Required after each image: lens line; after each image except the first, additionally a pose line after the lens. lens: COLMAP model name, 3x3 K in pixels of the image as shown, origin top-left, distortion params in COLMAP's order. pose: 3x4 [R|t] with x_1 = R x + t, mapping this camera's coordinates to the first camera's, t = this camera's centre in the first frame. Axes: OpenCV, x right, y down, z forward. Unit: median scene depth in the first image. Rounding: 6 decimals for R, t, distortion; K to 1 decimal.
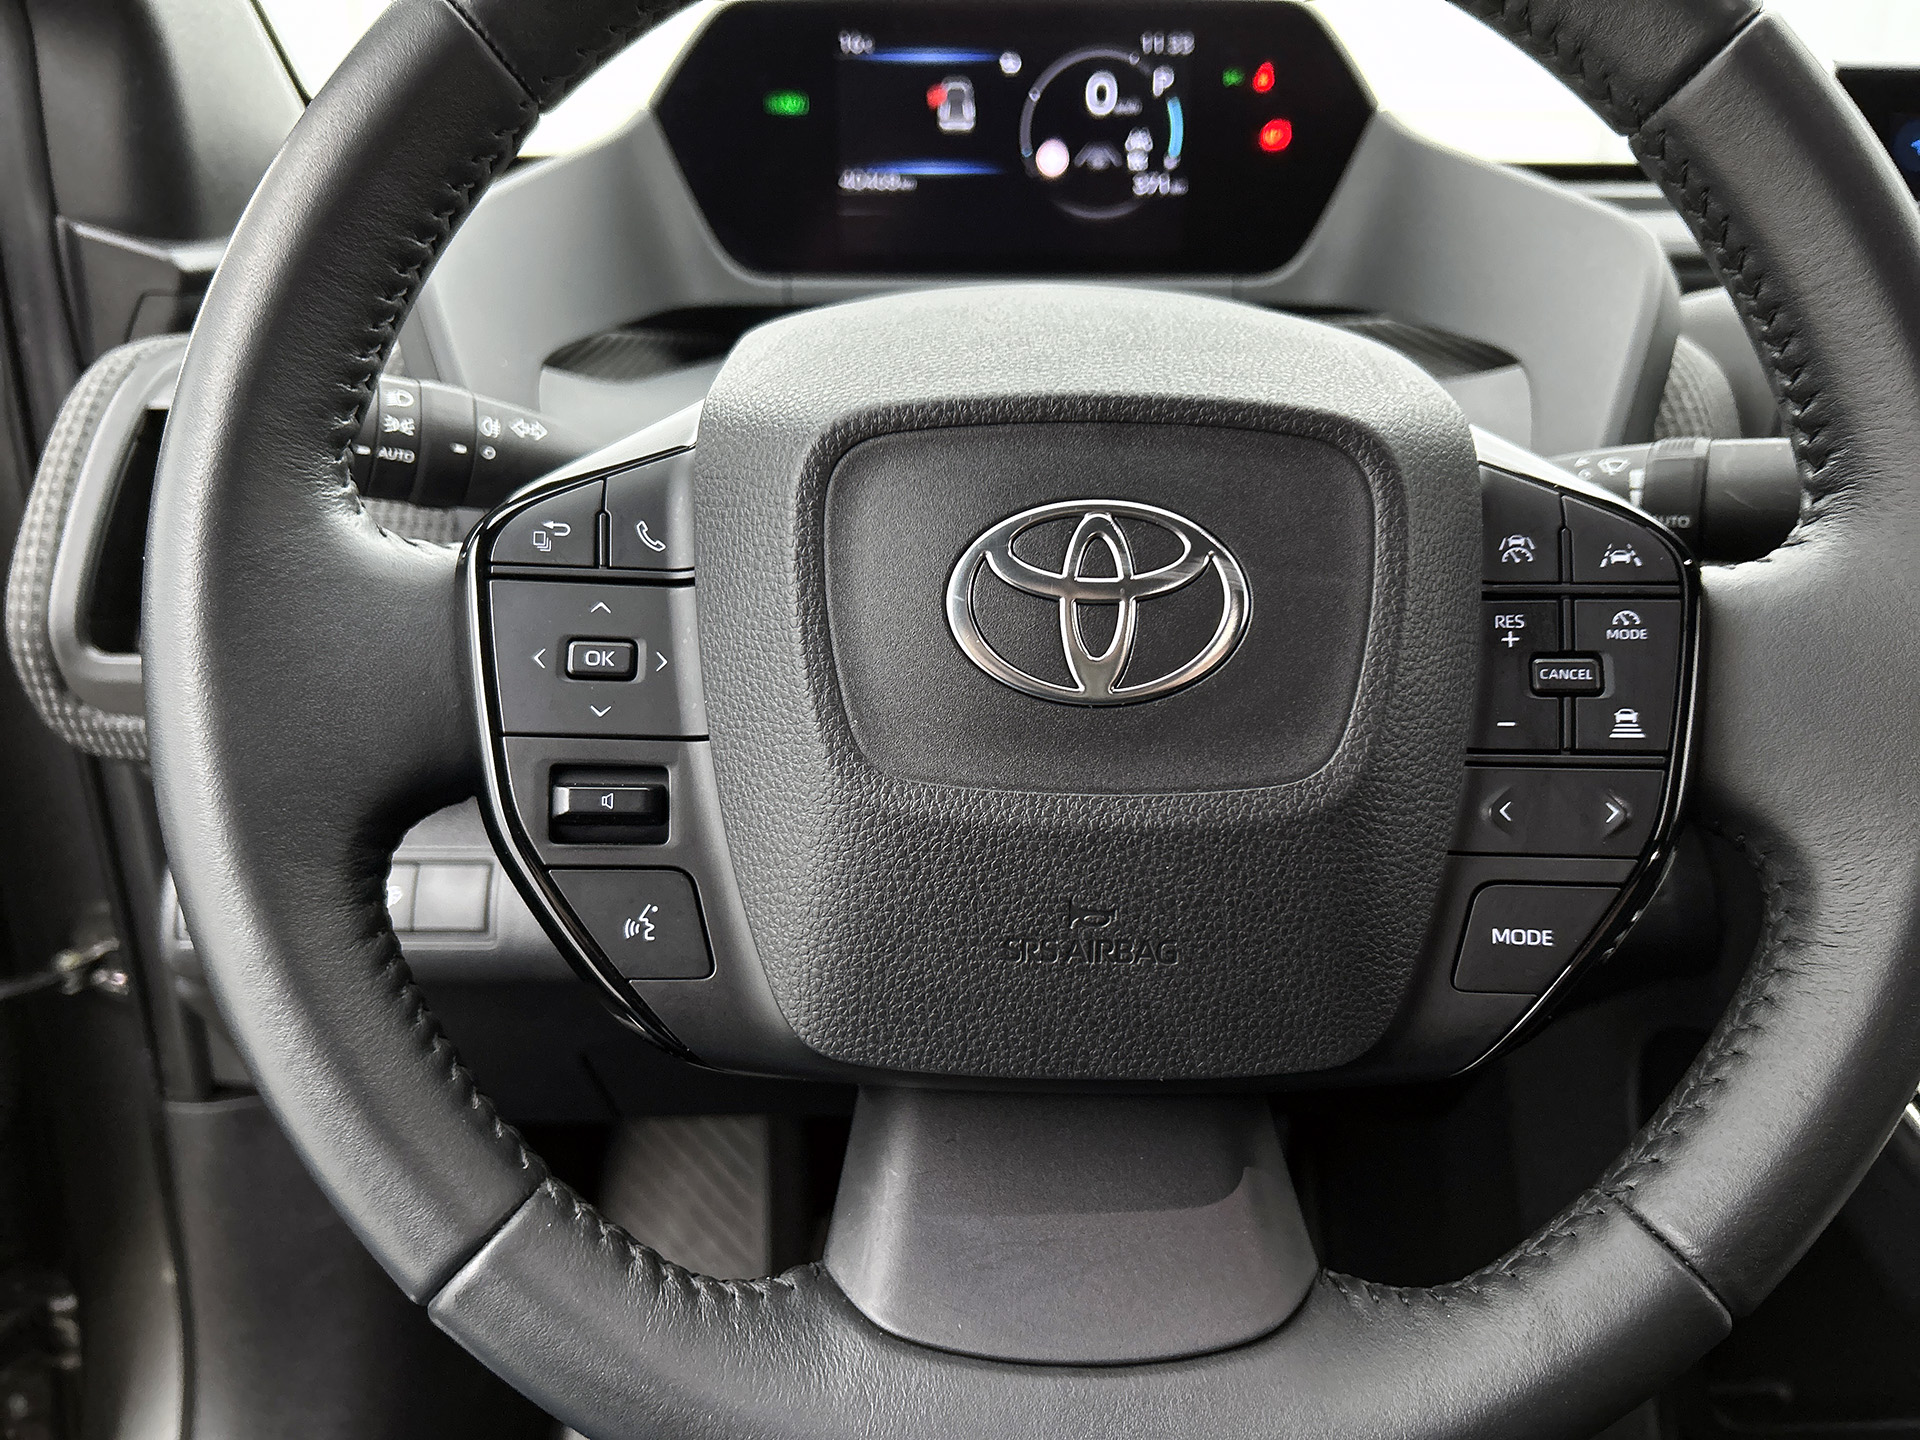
lens RADIAL K [[1457.6, 0, 967.7], [0, 1457.6, 707.0], [0, 0, 1]] dist [0.023020, -0.030325]
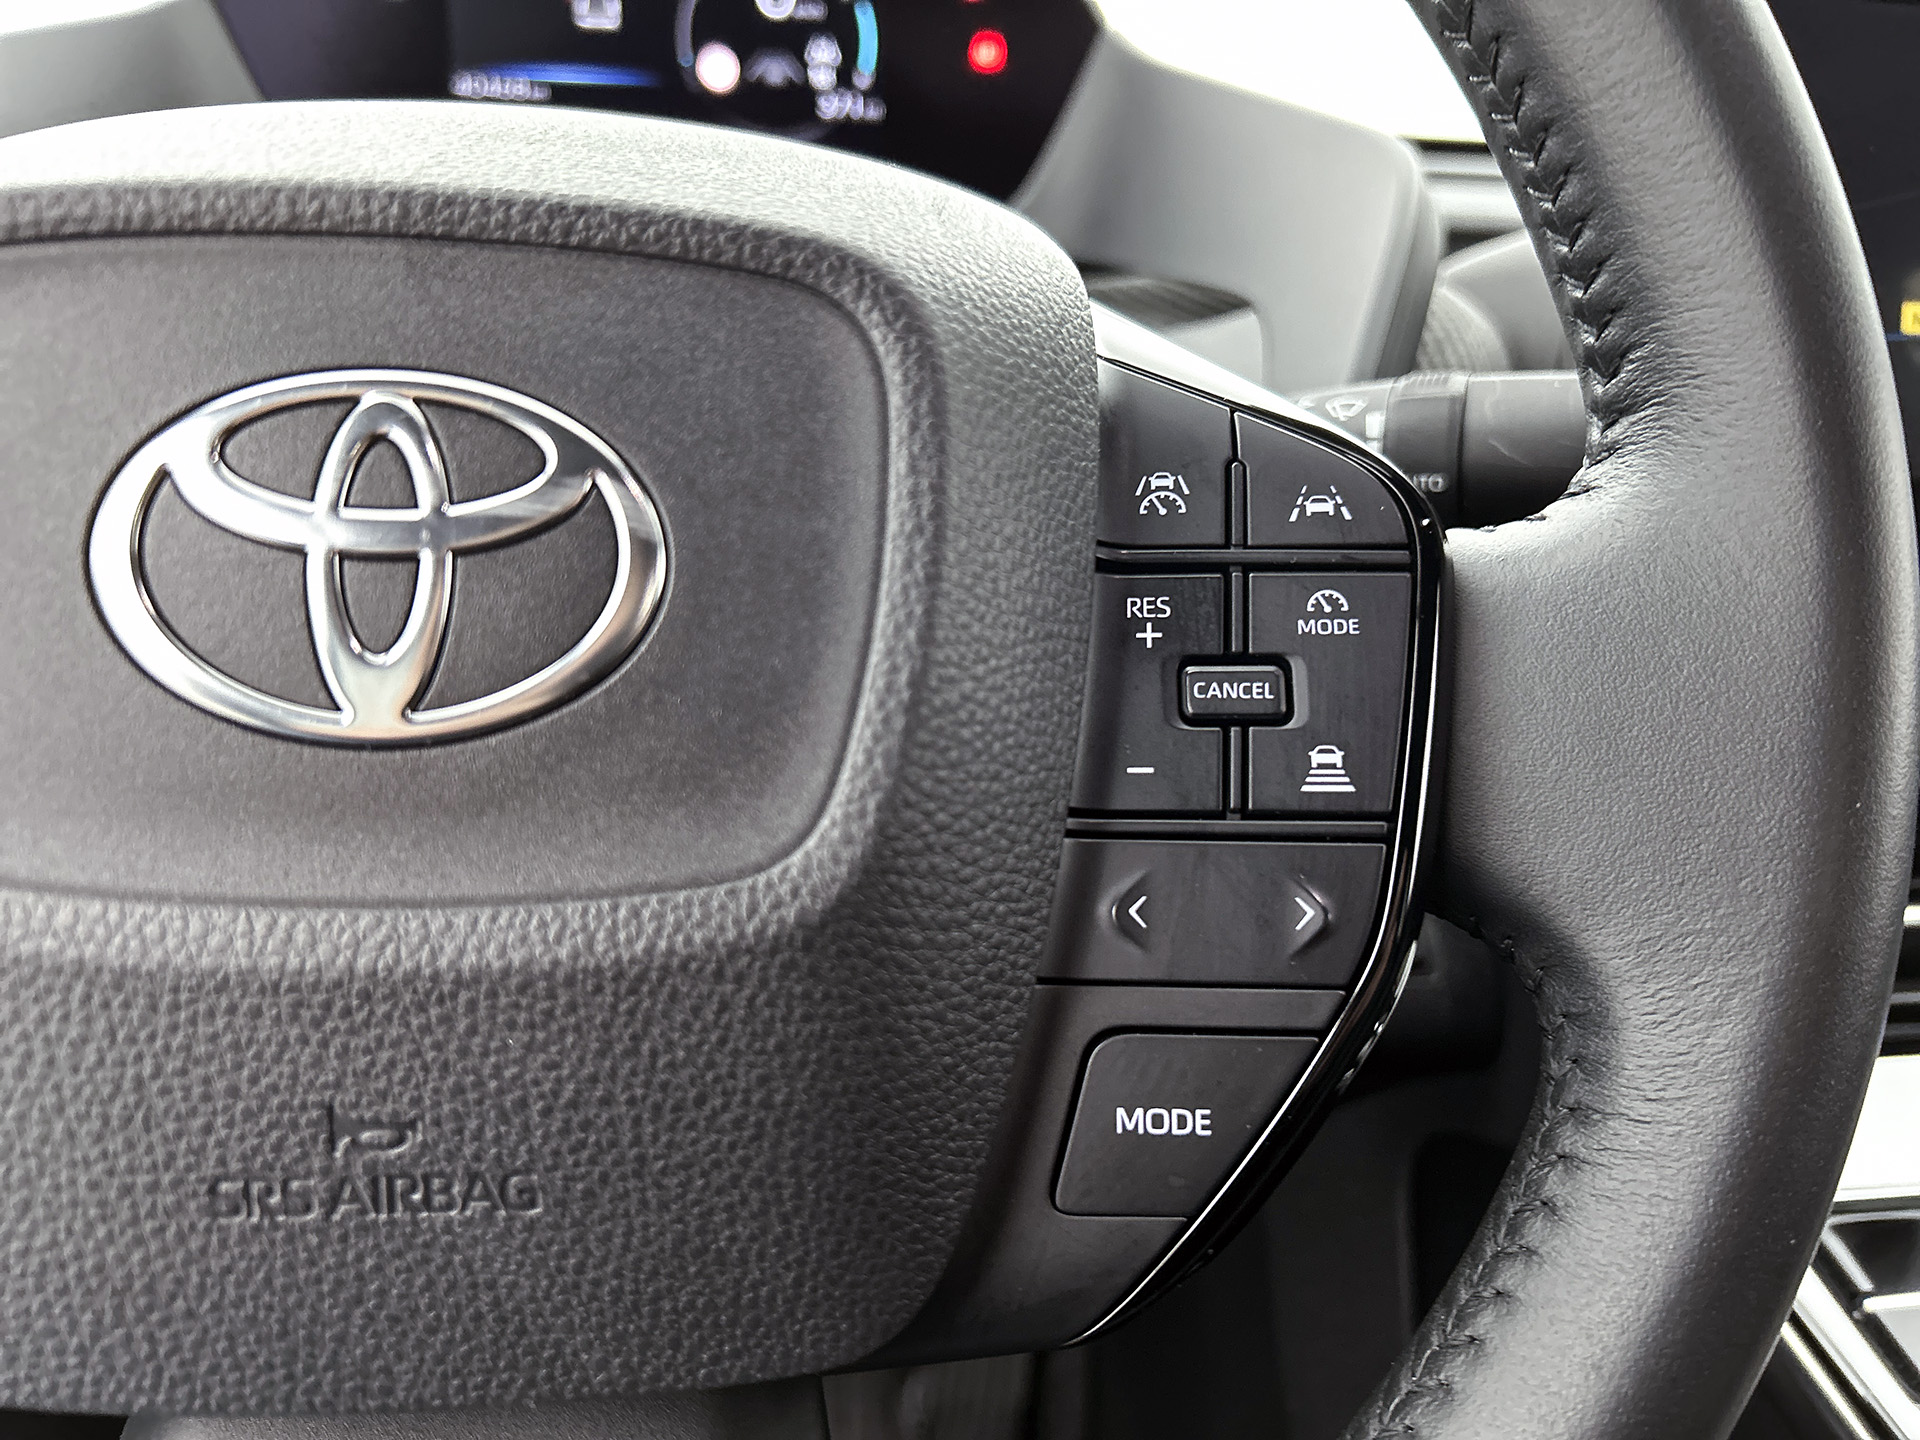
lens RADIAL K [[1457.6, 0, 964.5], [0, 1457.6, 707.0], [0, 0, 1]] dist [0.023020, -0.030325]
pose [[0.993713, -0.003085, 0.111911, 0.231756], [0.005267, 0.999802, -0.019208, -0.003941], [-0.111829, 0.019677, 0.993533, 0.405513]]
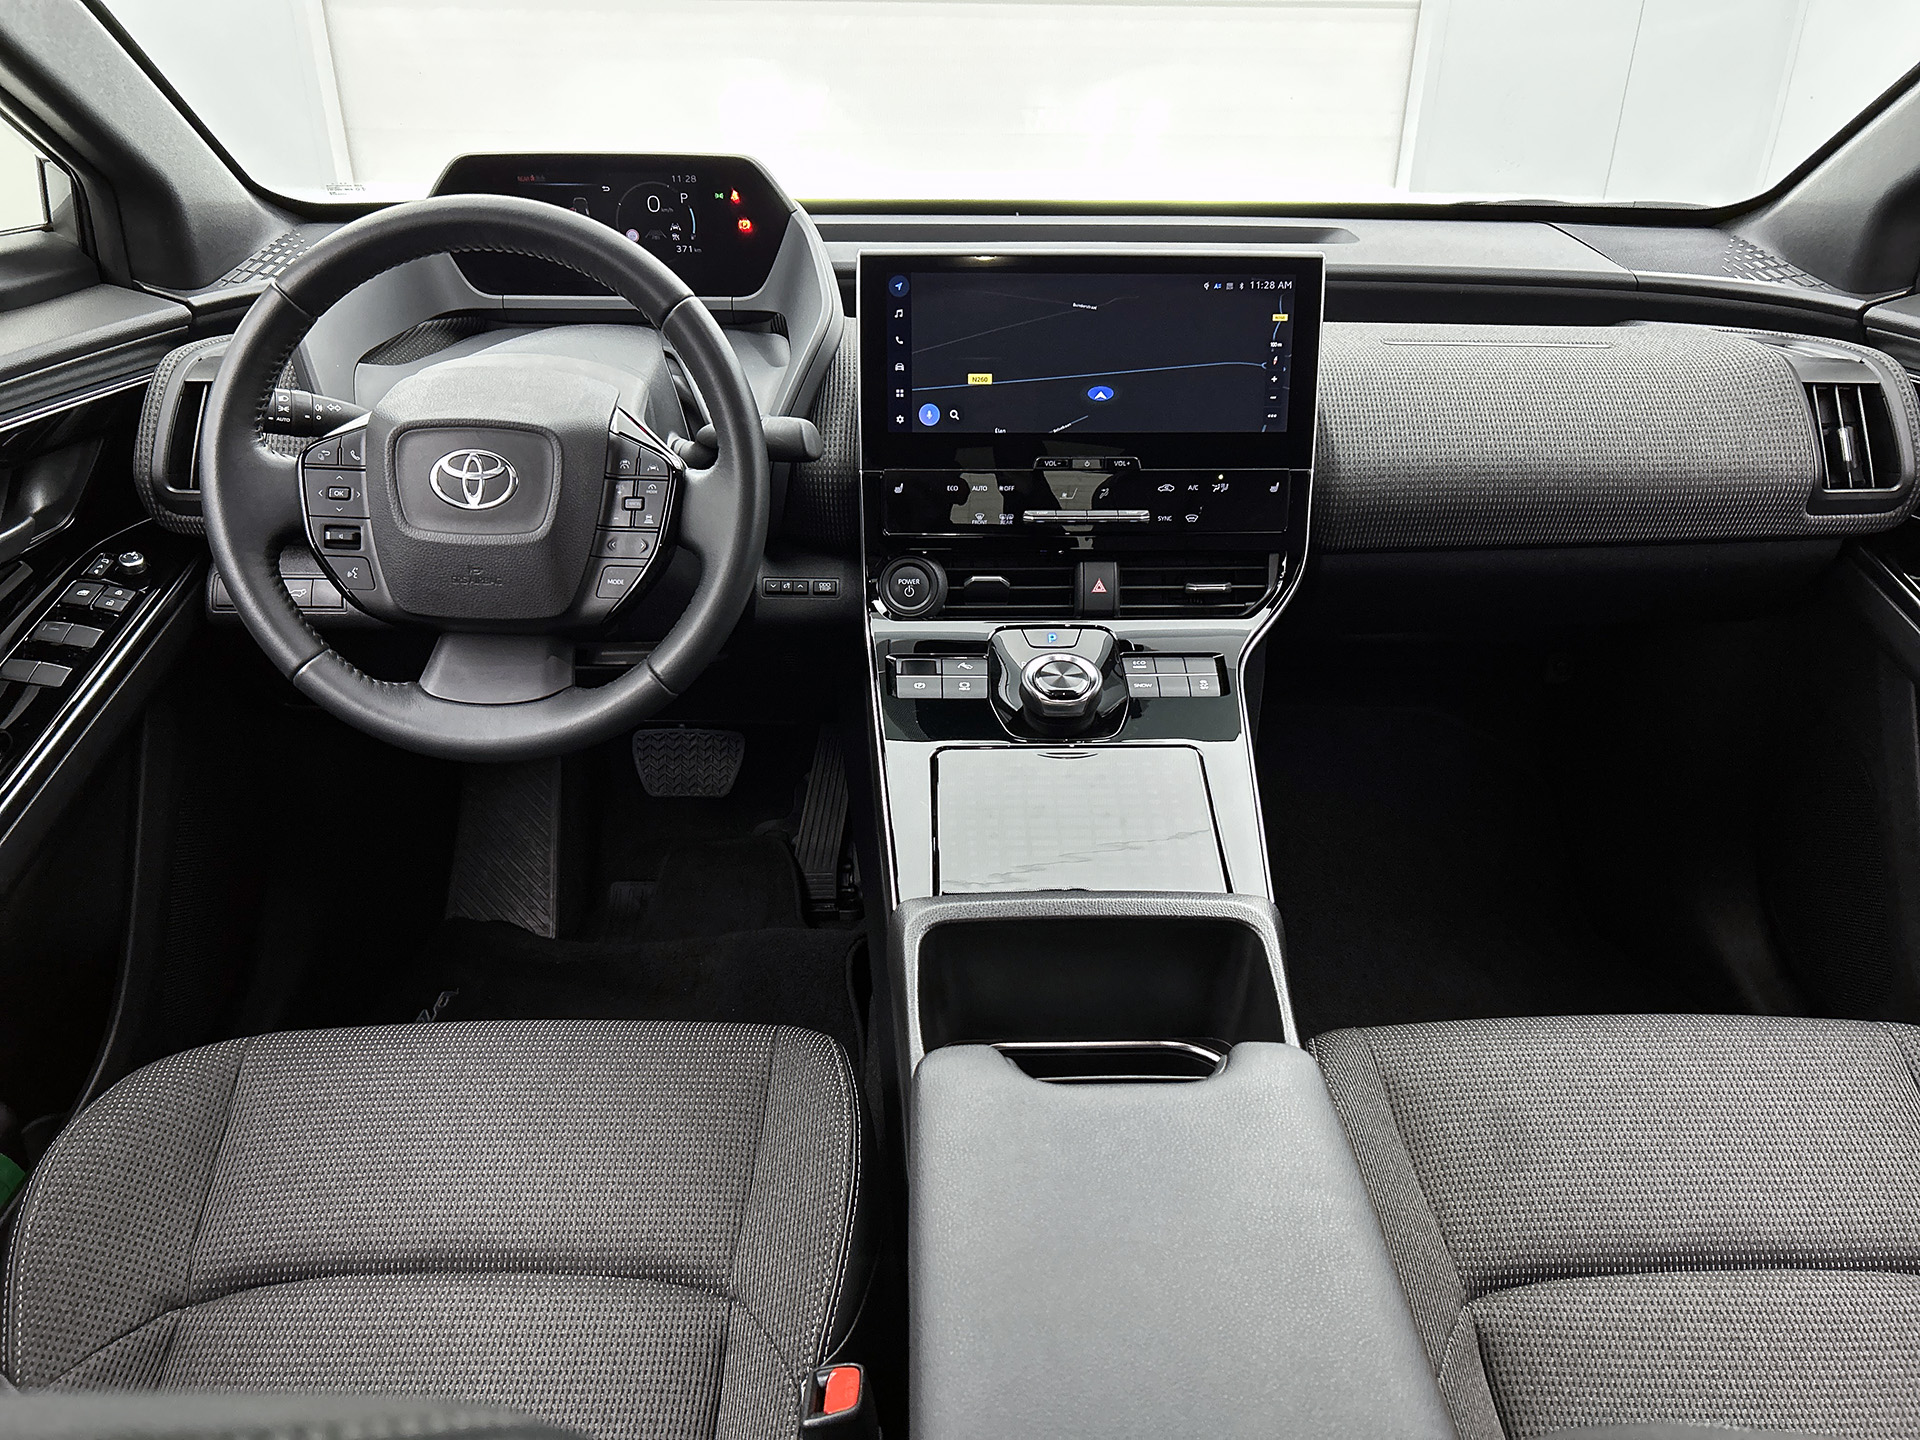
lens RADIAL K [[1457.6, 0, 948.3], [0, 1457.6, 733.4], [0, 0, 1]] dist [0.023020, -0.030325]
pose [[0.999353, 0.023512, -0.027217, 1.254707], [-0.019391, 0.989553, 0.142857, 0.005353], [0.030292, -0.142237, 0.989369, -2.358912]]
